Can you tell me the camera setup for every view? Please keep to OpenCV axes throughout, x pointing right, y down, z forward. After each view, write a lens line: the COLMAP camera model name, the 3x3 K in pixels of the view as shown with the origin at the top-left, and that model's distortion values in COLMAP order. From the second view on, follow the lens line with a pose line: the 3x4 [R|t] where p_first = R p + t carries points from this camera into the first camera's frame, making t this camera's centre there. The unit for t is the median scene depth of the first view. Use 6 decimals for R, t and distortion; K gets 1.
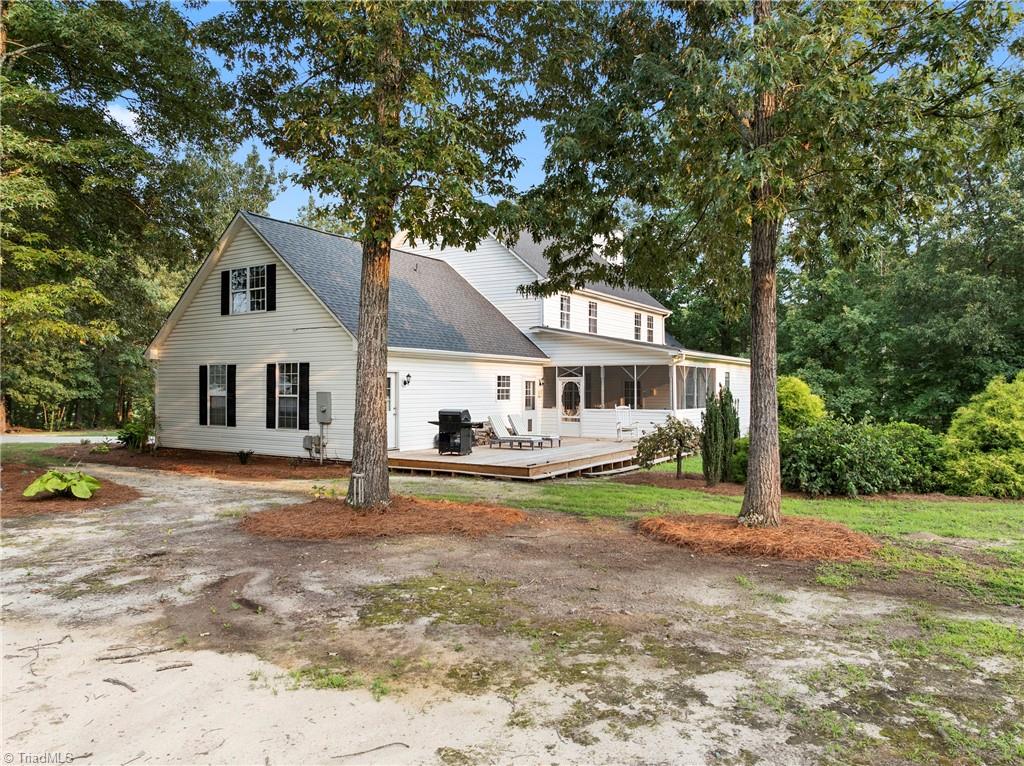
lens RADIAL K [[728.8, 0, 512.0], [0, 728.8, 383.0], [0, 0, 1]] dist [-0.067342, 0.043301]
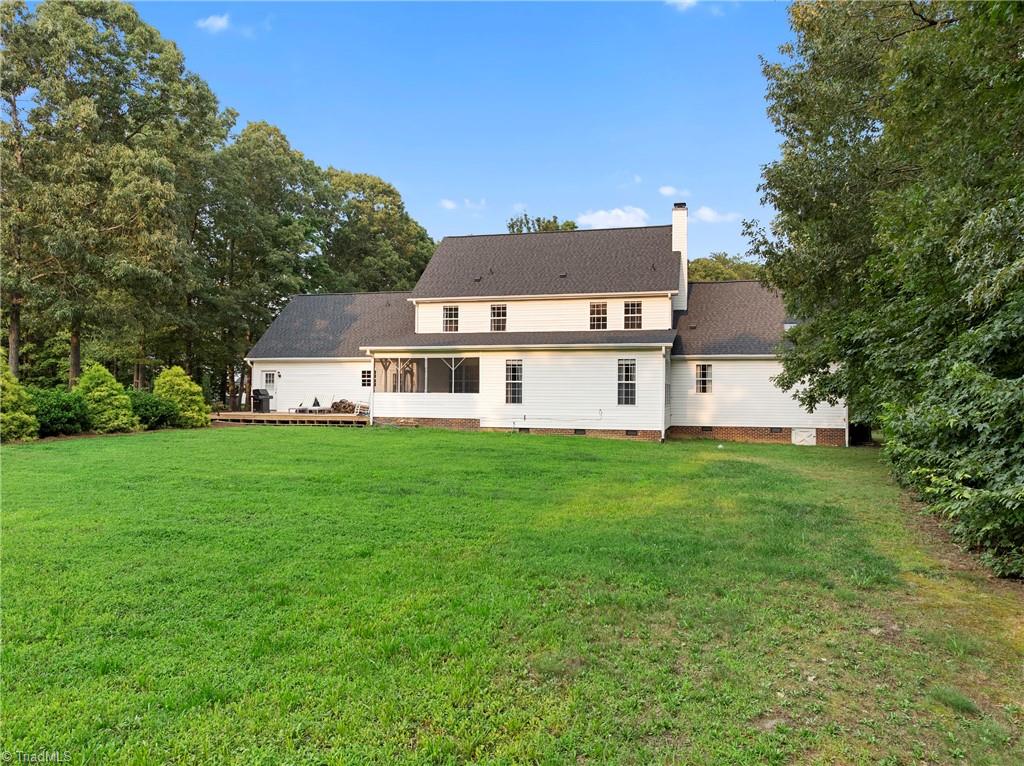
lens RADIAL K [[728.8, 0, 512.0], [0, 728.8, 383.0], [0, 0, 1]] dist [-0.067342, 0.043301]
pose [[0.305762, -0.016411, -0.951967, 1.537589], [0.002680, 0.999862, -0.016376, 0.042219], [0.952104, 0.002456, 0.305764, 0.828830]]
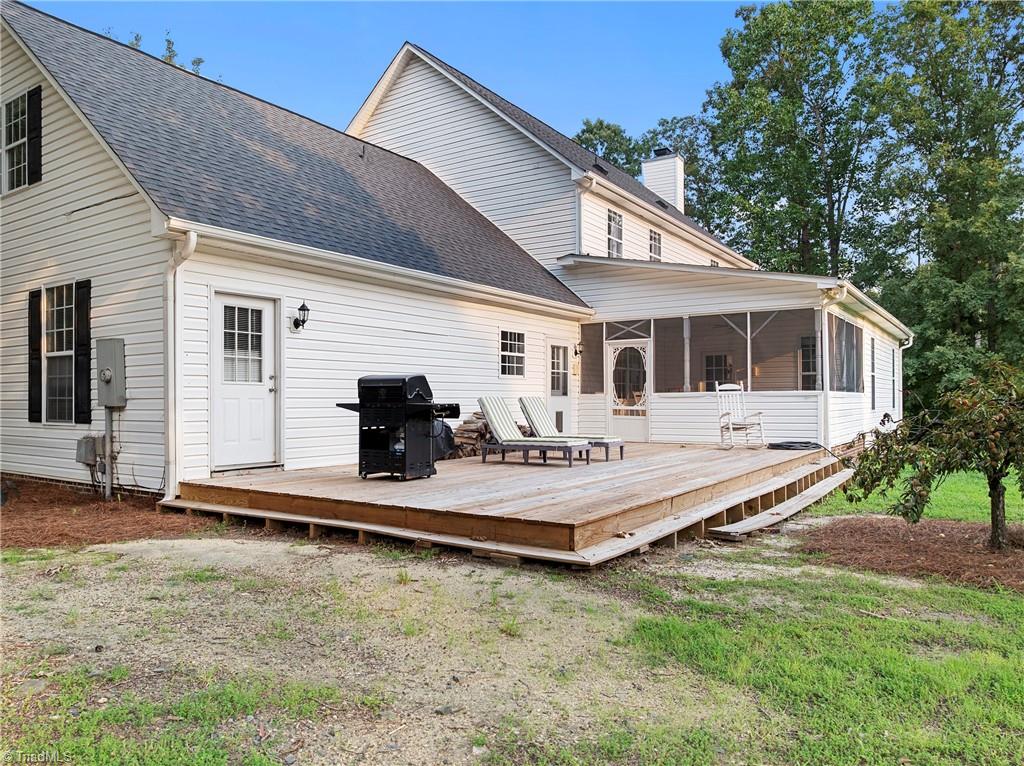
lens RADIAL K [[728.8, 0, 512.0], [0, 728.8, 383.0], [0, 0, 1]] dist [-0.067342, 0.043301]
pose [[0.999601, -0.005513, -0.027720, 0.003359], [0.005075, 0.999861, -0.015869, 0.038291], [0.027803, 0.015722, 0.999490, 0.446276]]
